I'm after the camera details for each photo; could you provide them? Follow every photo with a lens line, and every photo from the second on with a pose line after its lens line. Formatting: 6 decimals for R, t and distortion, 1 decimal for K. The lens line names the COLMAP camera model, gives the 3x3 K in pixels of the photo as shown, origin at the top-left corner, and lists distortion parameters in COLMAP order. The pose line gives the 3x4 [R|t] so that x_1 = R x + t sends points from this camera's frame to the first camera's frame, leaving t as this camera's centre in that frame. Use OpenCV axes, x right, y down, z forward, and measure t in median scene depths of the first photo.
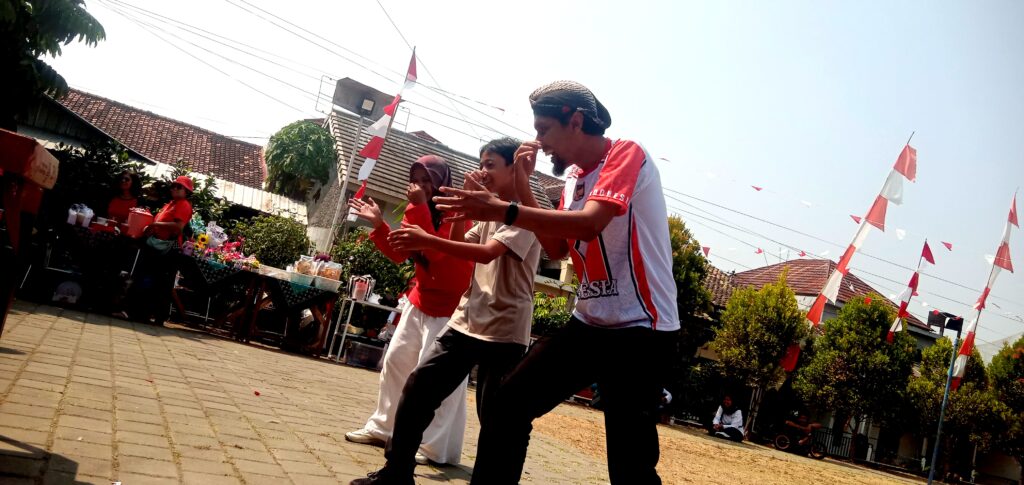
lens RADIAL K [[828.1, 0, 511.7], [0, 828.1, 243.0], [0, 0, 1]] dist [0.000136, -0.005453]
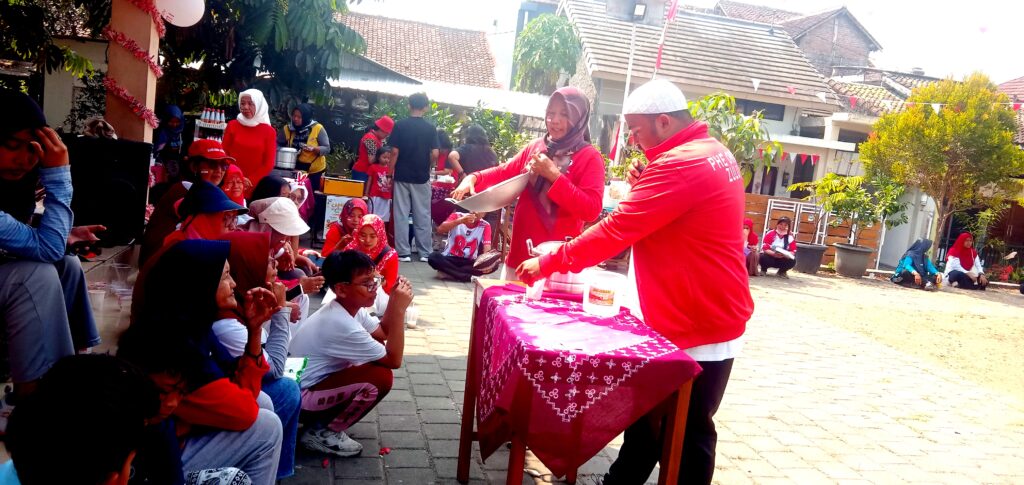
lens RADIAL K [[828.1, 0, 514.1], [0, 828.1, 251.2], [0, 0, 1]] dist [0.000136, -0.005453]
pose [[0.961495, -0.092595, -0.258753, -0.071341], [0.142441, 0.973100, 0.181070, -0.072578], [0.235027, -0.210955, 0.948821, -0.036090]]
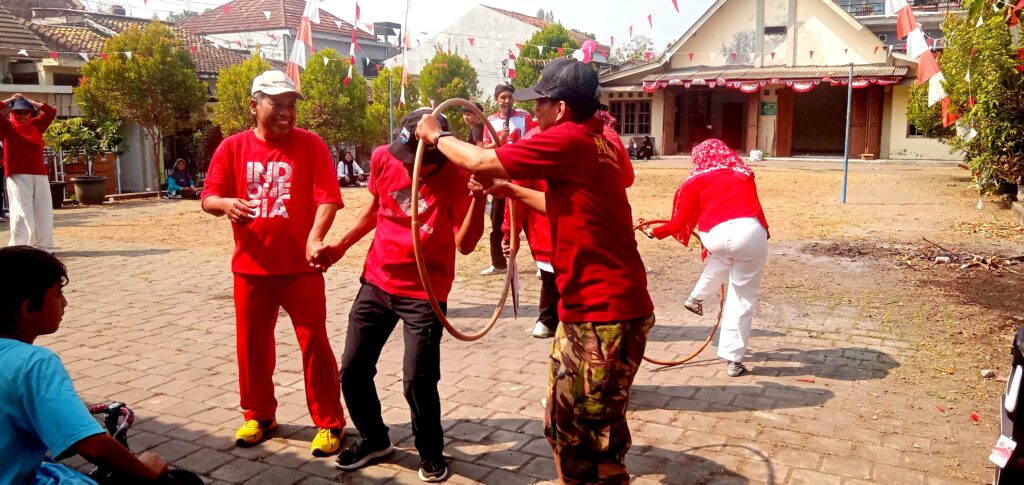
lens RADIAL K [[828.1, 0, 513.0], [0, 828.1, 242.2], [0, 0, 1]] dist [0.000136, -0.005453]
pose [[0.798118, -0.315841, 0.513081, -0.082487], [0.127656, 0.920898, 0.368309, -0.101560], [-0.588822, -0.228456, 0.775304, -0.221491]]
